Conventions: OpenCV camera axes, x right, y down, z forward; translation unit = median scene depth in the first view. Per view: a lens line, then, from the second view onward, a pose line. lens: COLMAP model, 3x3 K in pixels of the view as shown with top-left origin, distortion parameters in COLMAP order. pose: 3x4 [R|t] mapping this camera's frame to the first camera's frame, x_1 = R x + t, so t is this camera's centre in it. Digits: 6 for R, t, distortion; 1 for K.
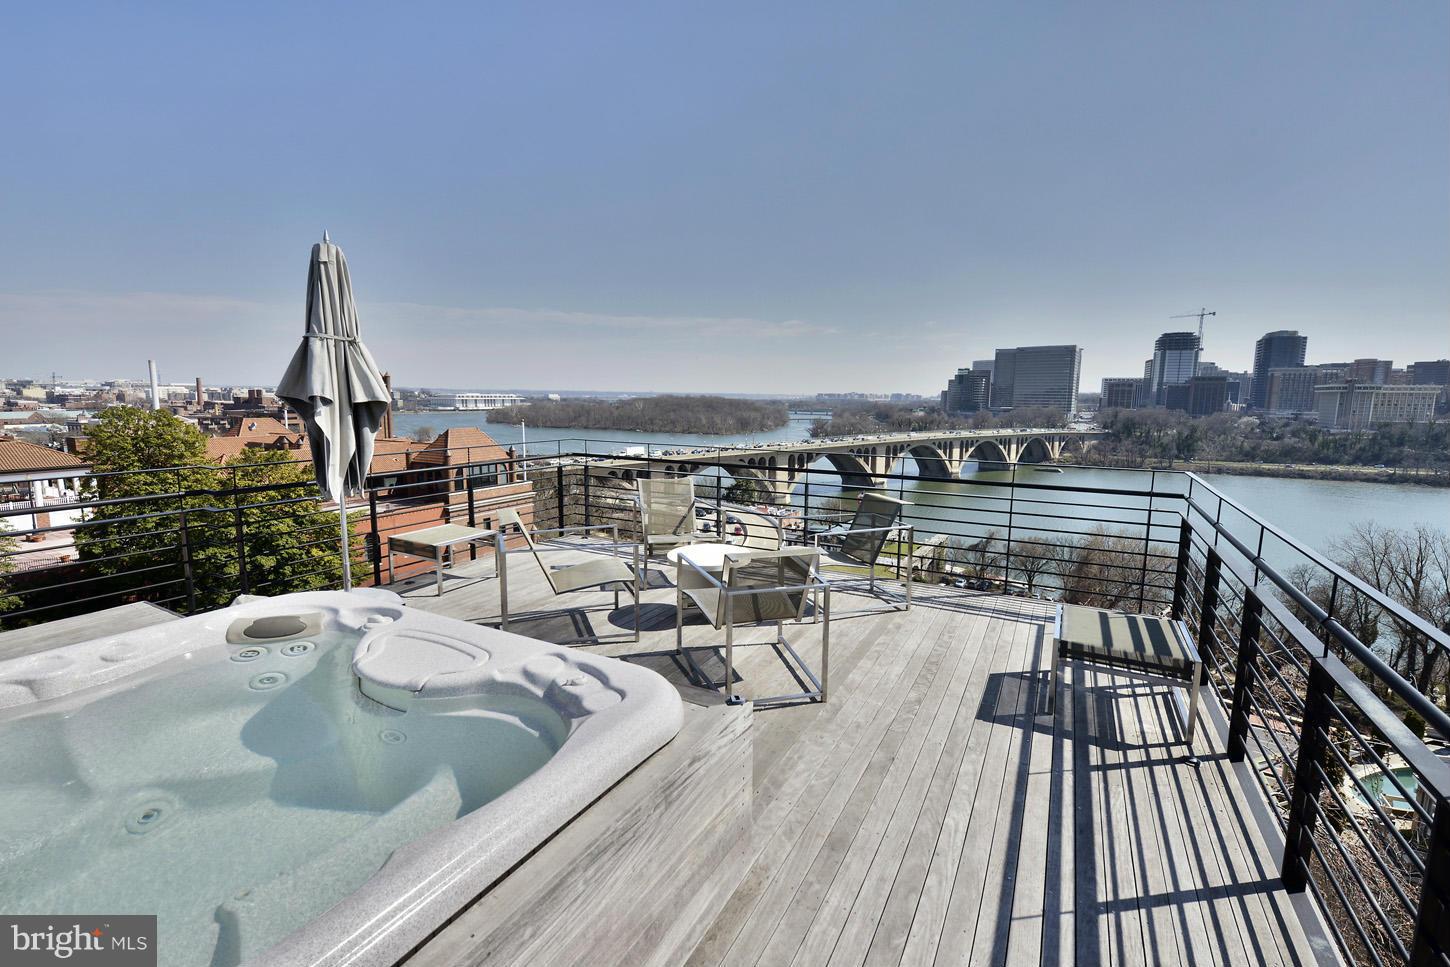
lens RADIAL K [[627.8, 0, 726.3], [0, 627.8, 489.0], [0, 0, 1]] dist [-0.003667, -0.001000]
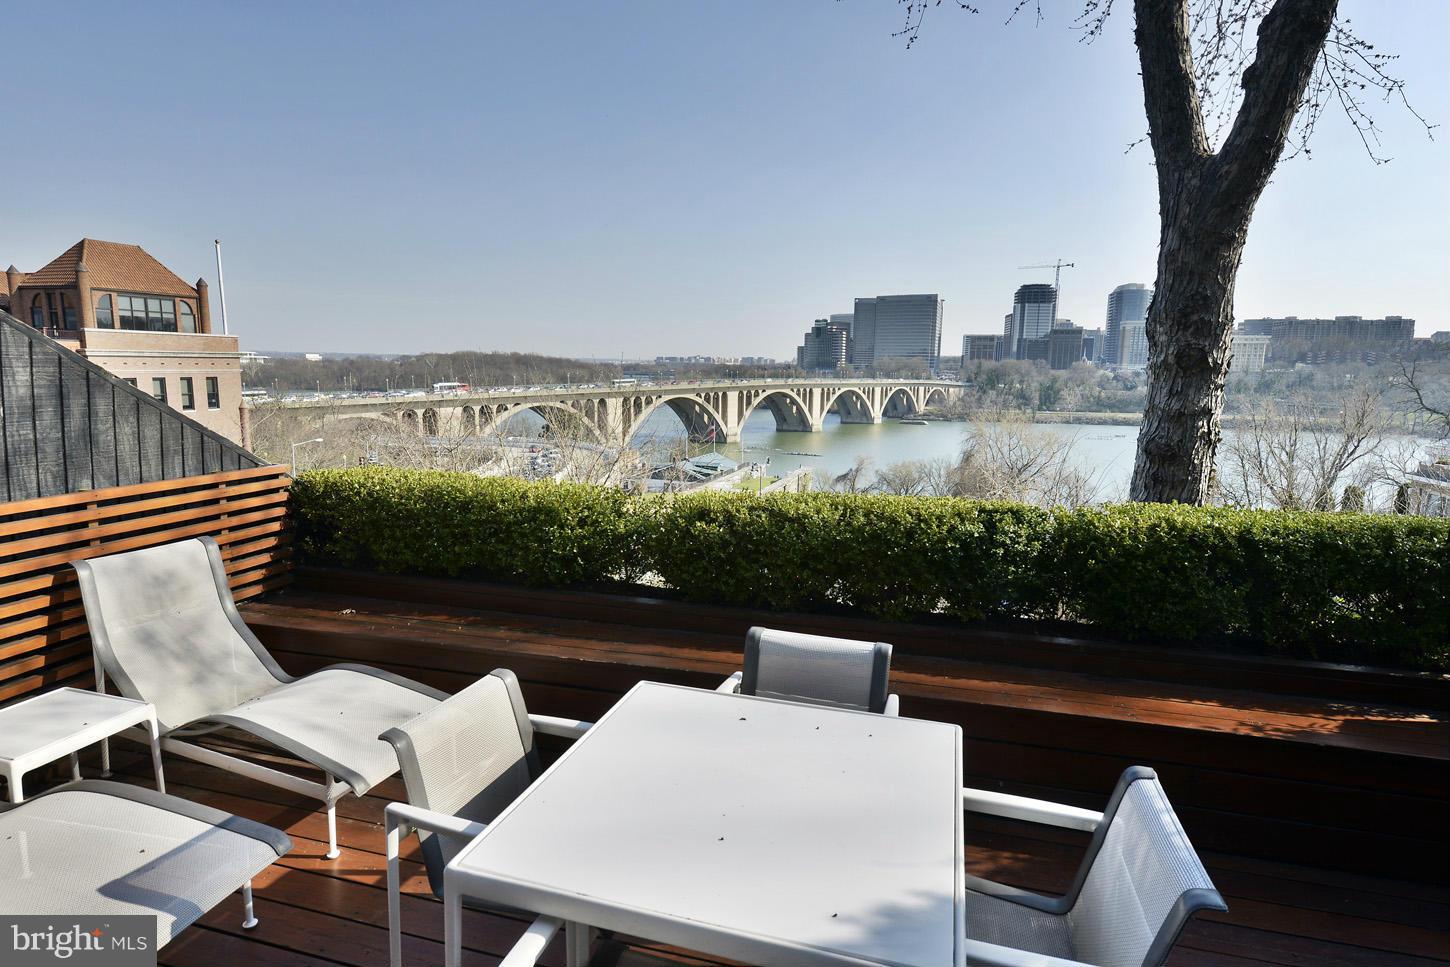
lens RADIAL K [[751.5, 0, 722.4], [0, 751.5, 480.0], [0, 0, 1]] dist [-0.002605, -0.001050]
pose [[0.973892, -0.031912, 0.224758, 0.007845], [0.028315, 0.999414, 0.019211, 0.085078], [-0.225240, -0.012345, 0.974225, 0.052767]]
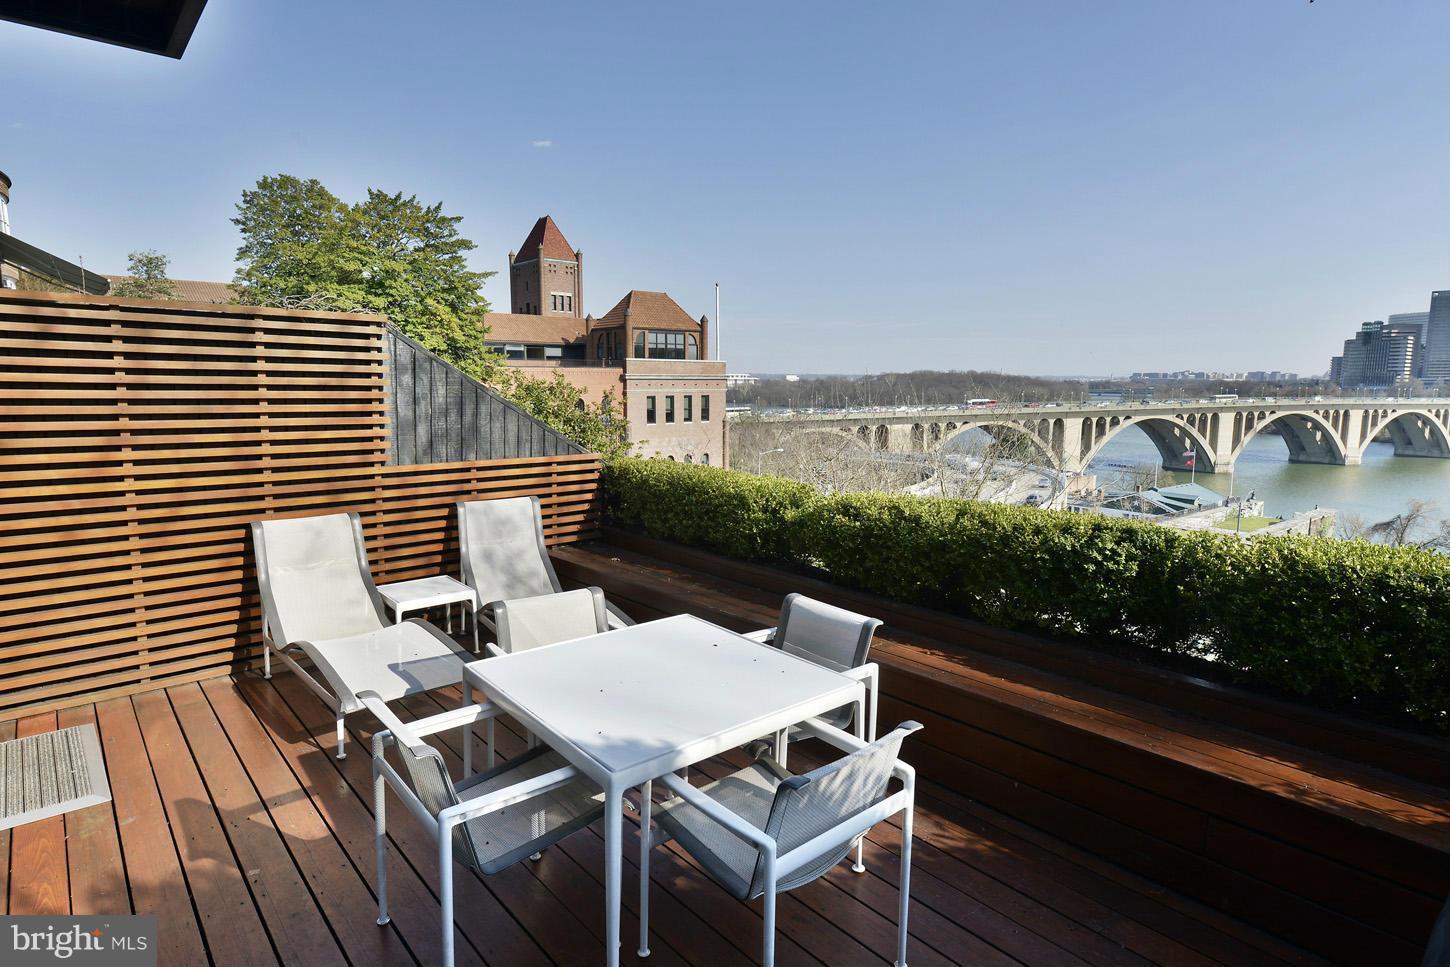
lens RADIAL K [[751.5, 0, 733.7], [0, 751.5, 477.1], [0, 0, 1]] dist [-0.002605, -0.001050]
pose [[0.942216, 0.034674, -0.333207, 0.018682], [-0.038794, 0.999231, -0.005717, 0.085799], [0.332752, 0.018313, 0.942836, 0.048416]]
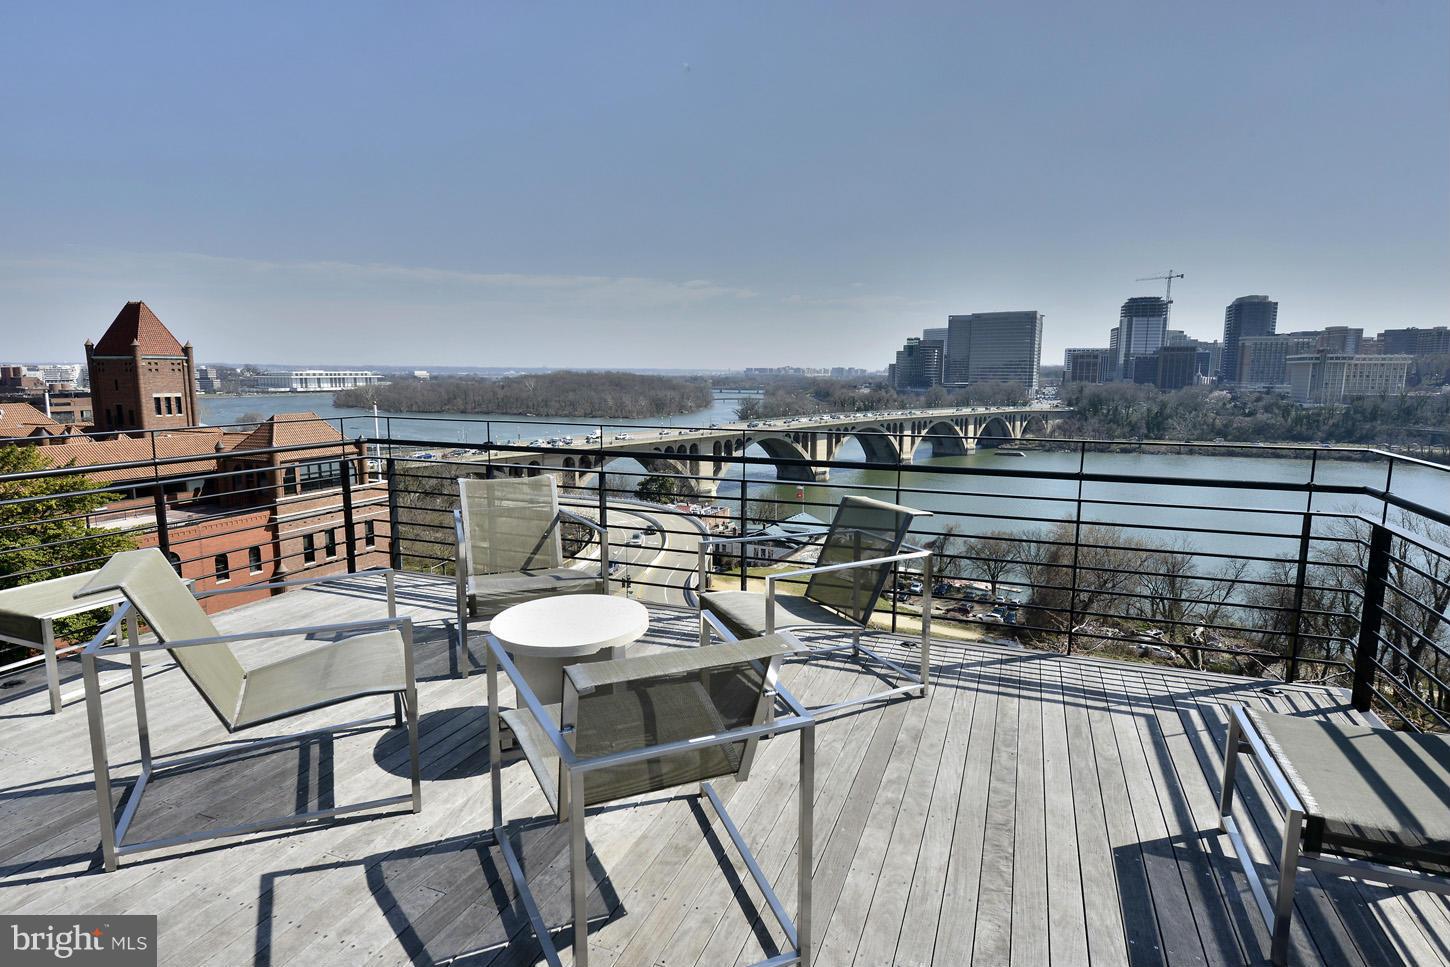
lens RADIAL K [[751.5, 0, 722.5], [0, 751.5, 488.3], [0, 0, 1]] dist [-0.002605, -0.001050]
pose [[0.993743, -0.023405, 0.109215, 0.001118], [0.022641, 0.999710, 0.008237, -0.000317], [-0.109376, -0.005712, 0.993984, 0.011211]]
